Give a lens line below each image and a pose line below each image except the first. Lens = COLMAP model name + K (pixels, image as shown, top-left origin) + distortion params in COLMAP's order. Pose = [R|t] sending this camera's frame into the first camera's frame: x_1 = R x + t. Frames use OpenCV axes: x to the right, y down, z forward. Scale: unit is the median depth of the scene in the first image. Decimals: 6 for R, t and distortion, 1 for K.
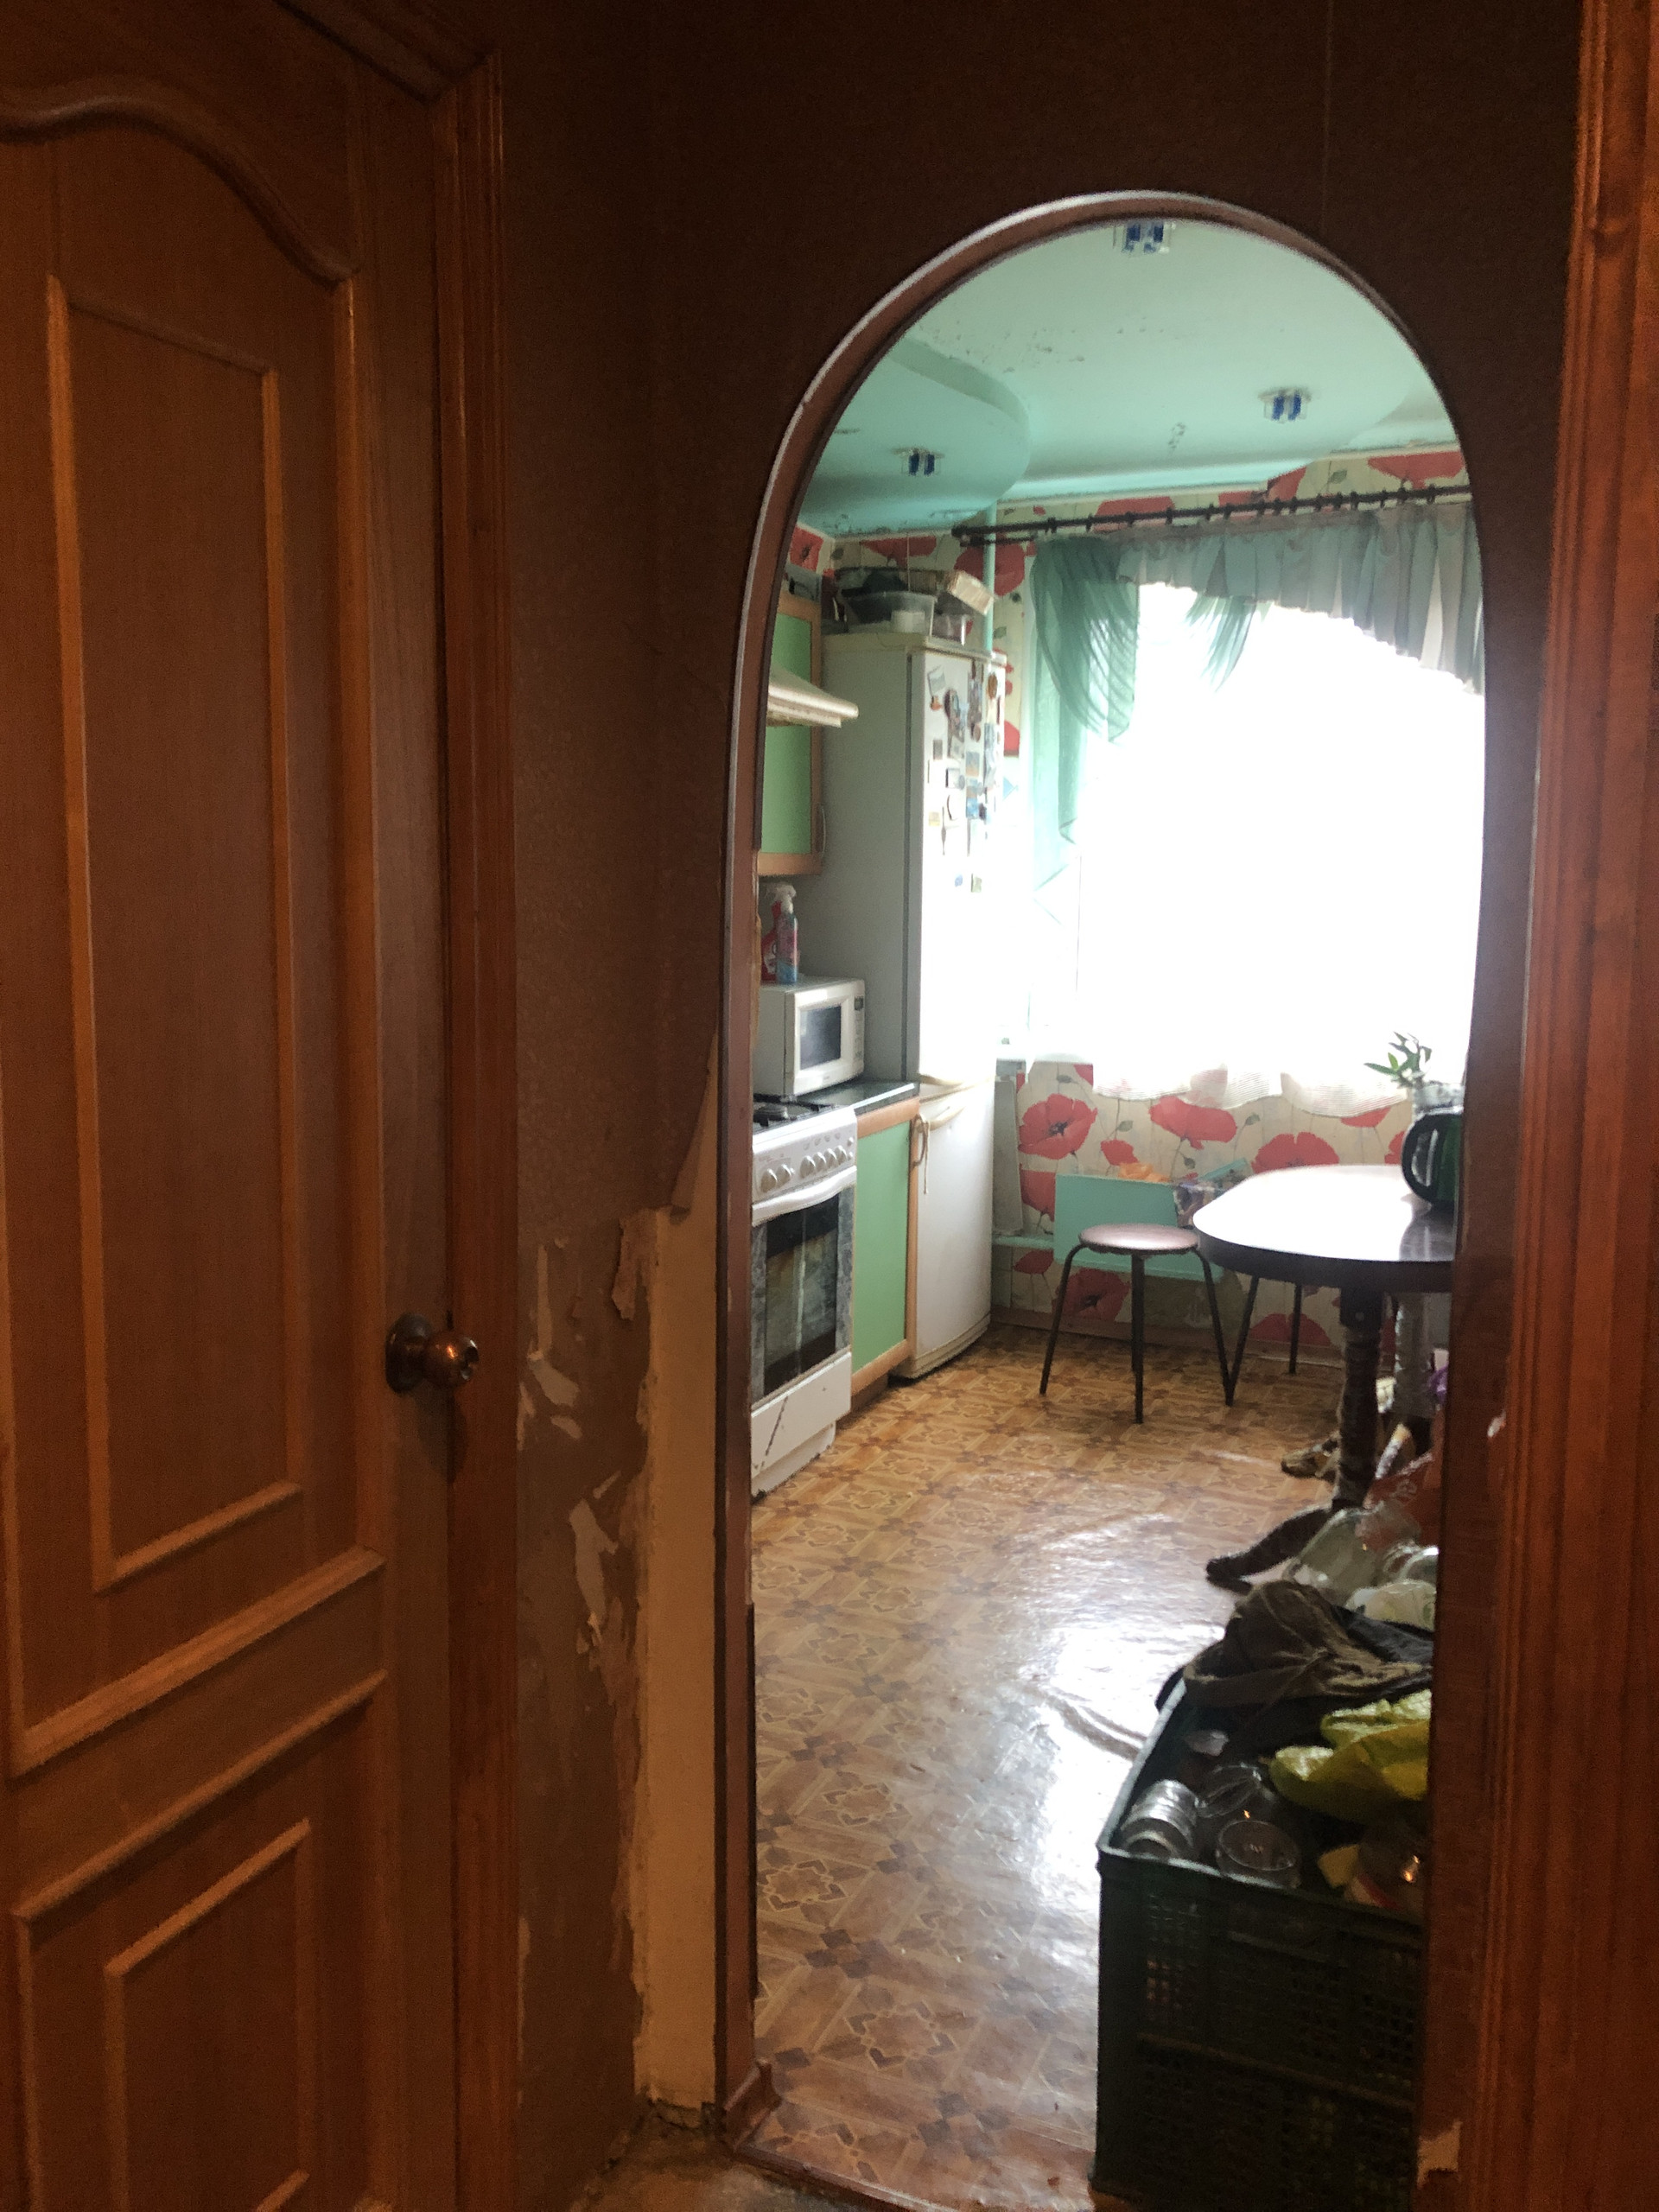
lens RADIAL K [[1828.3, 0, 767.5], [0, 1828.3, 1122.4], [0, 0, 1]] dist [0.012381, -0.027240]
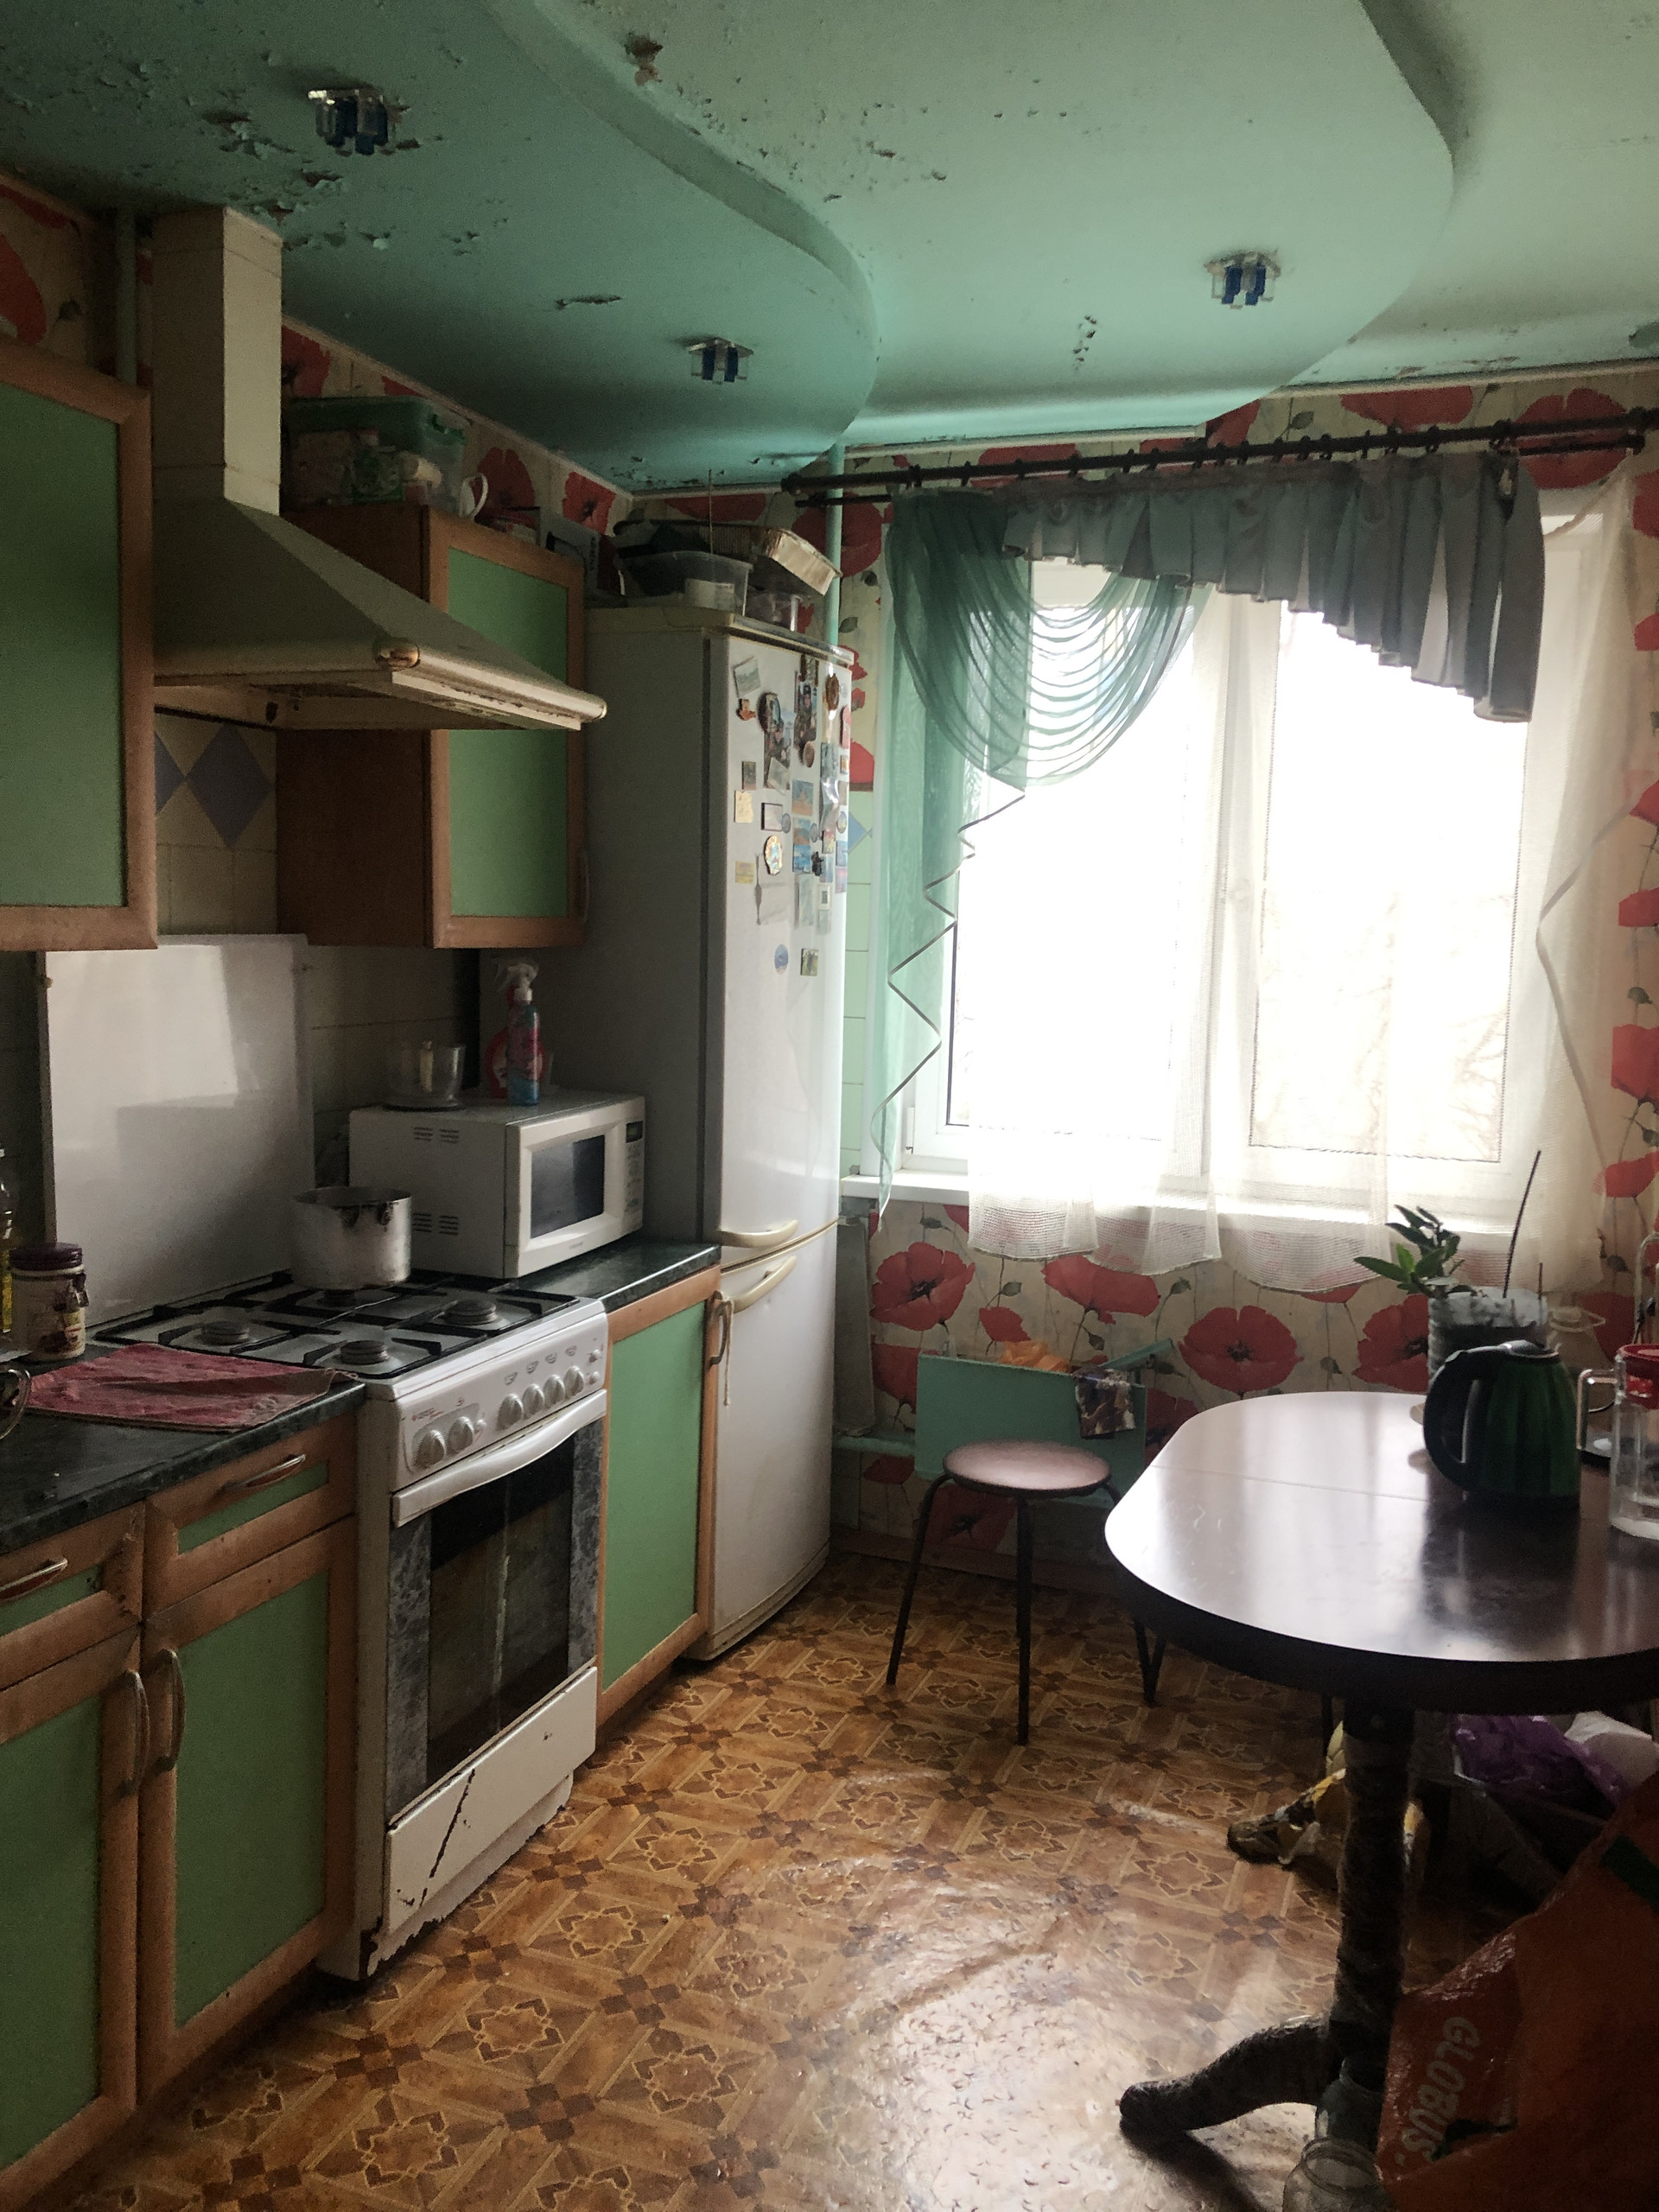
lens RADIAL K [[1828.3, 0, 829.7], [0, 1828.3, 1098.0], [0, 0, 1]] dist [0.012381, -0.027240]
pose [[0.996468, 0.014001, 0.082802, 0.069017], [-0.010944, 0.999246, -0.037264, -0.054643], [-0.083262, 0.036227, 0.995869, 0.305568]]
